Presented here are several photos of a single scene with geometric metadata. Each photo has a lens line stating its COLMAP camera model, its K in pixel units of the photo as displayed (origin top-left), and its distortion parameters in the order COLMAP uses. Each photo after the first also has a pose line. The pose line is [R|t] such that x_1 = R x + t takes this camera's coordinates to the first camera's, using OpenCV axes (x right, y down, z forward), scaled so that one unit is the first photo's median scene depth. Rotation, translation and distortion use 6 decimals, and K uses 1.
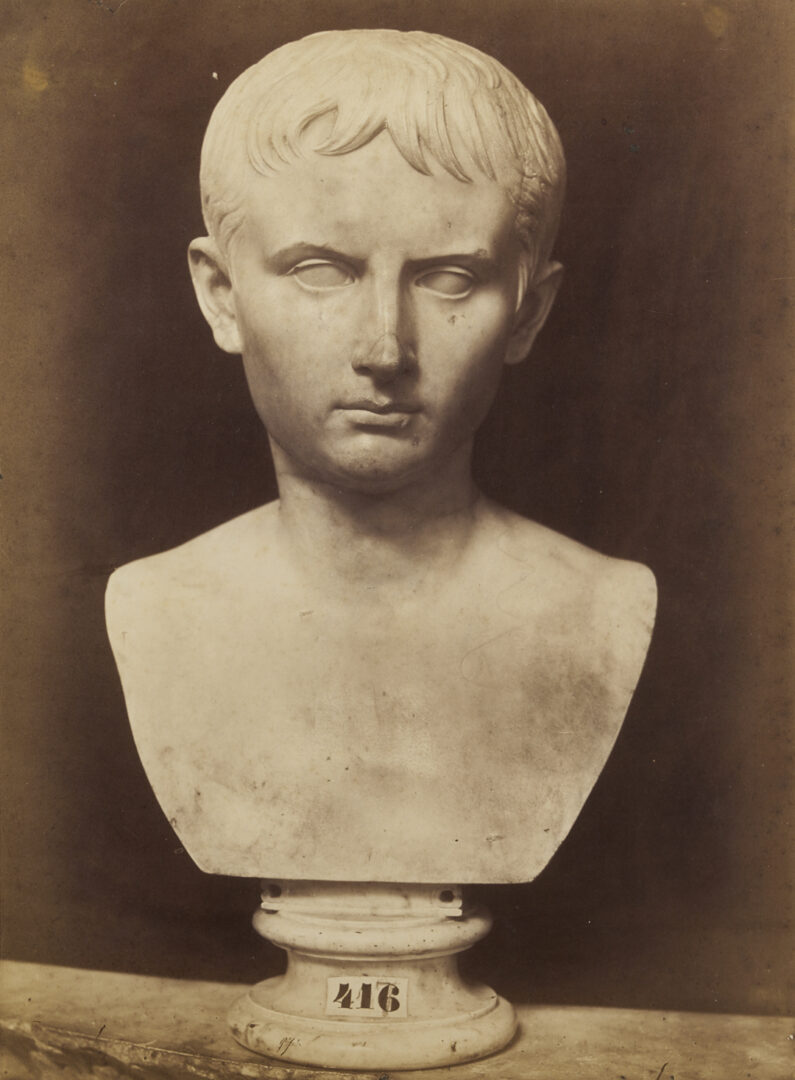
lens RADIAL K [[2833.4, 0, 400.3], [0, 2833.4, 547.7], [0, 0, 1]] dist [-0.025925, 0.000000]
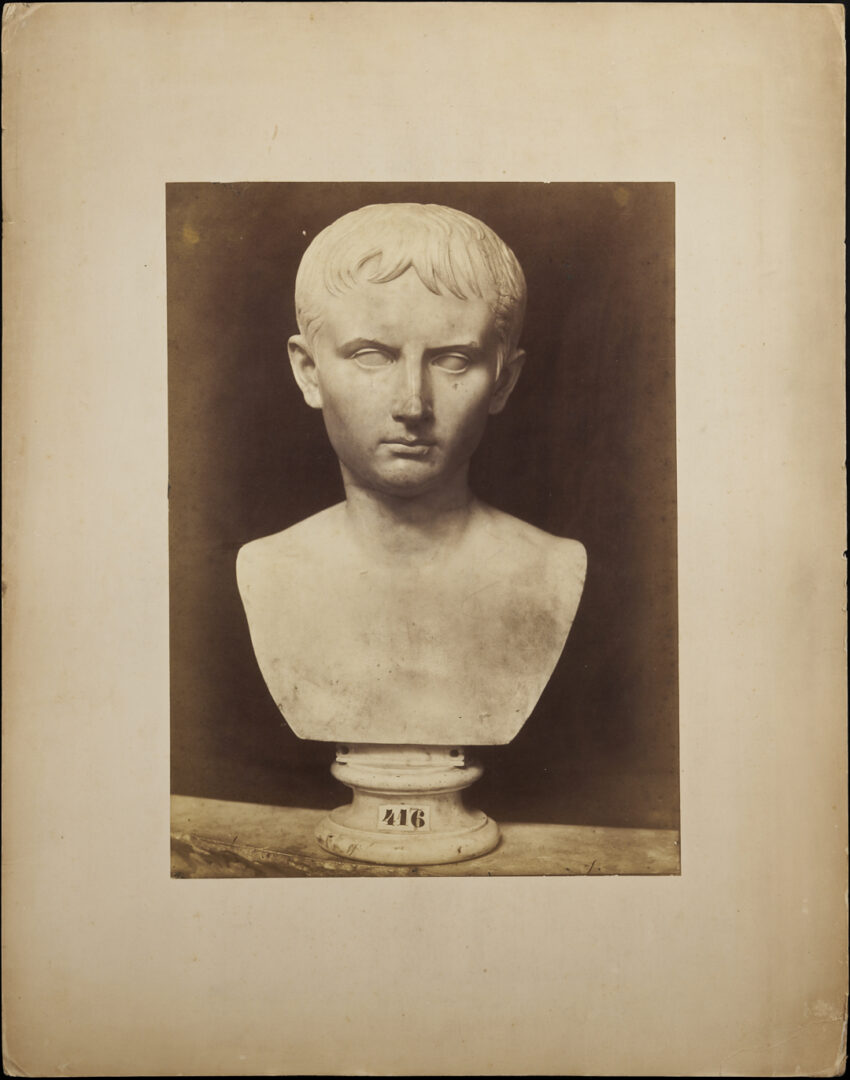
lens RADIAL K [[3078.1, 0, 423.4], [0, 3078.1, 536.0], [0, 0, 1]] dist [-0.039252, 0.000000]
pose [[0.999462, -0.003959, -0.032564, 0.055645], [0.004177, 0.999969, 0.006648, -0.008620], [0.032537, -0.006780, 0.999448, -0.707582]]
